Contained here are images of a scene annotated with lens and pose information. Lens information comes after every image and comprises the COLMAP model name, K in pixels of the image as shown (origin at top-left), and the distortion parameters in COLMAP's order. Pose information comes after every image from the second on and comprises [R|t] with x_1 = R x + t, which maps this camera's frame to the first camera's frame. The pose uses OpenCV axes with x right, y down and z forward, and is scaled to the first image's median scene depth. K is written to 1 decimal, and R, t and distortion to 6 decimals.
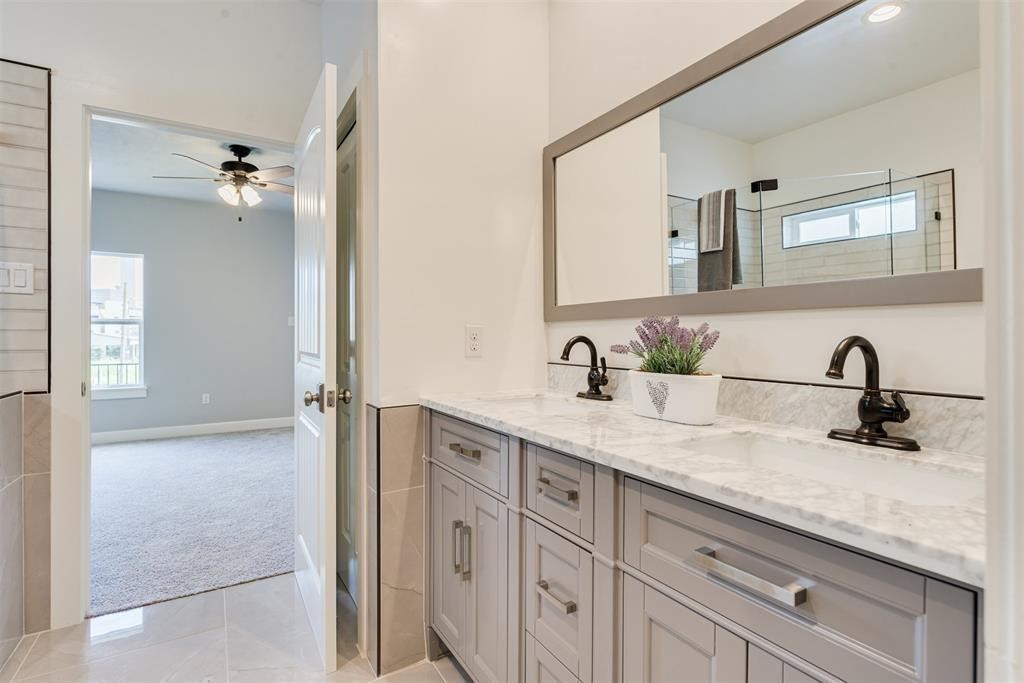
lens RADIAL K [[492.6, 0, 508.8], [0, 492.6, 338.6], [0, 0, 1]] dist [-0.002649, -0.000267]
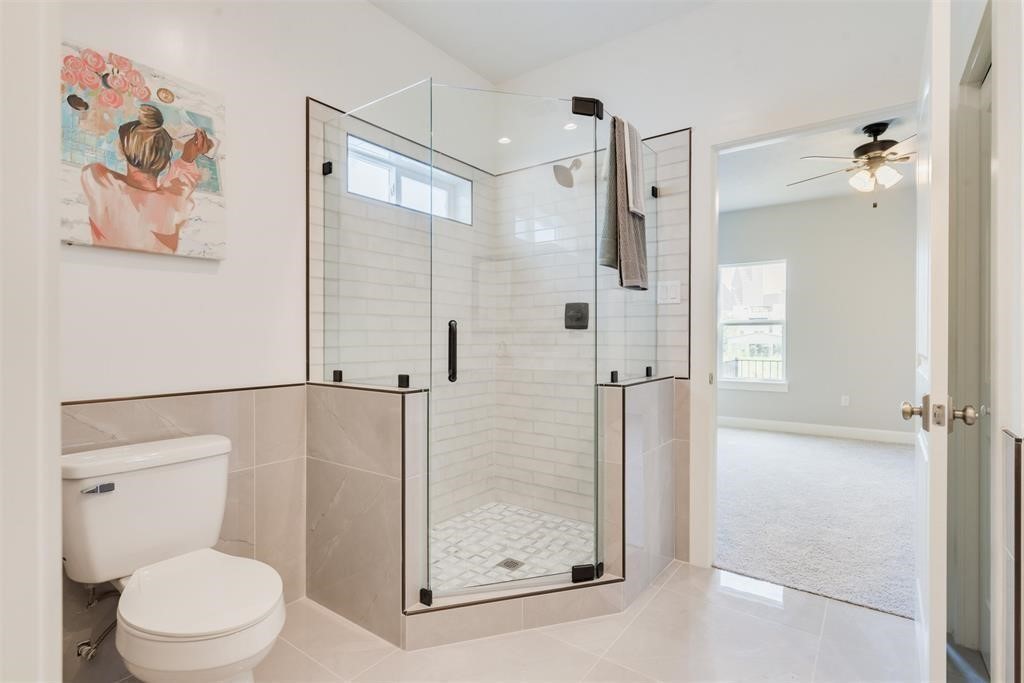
lens RADIAL K [[503.2, 0, 509.4], [0, 503.2, 339.3], [0, 0, 1]] dist [0.001356, -0.000084]
pose [[0.374077, 0.005050, -0.927384, 0.089361], [-0.003136, 0.999986, 0.004180, 0.000940], [0.927392, 0.001344, 0.374088, 0.052164]]
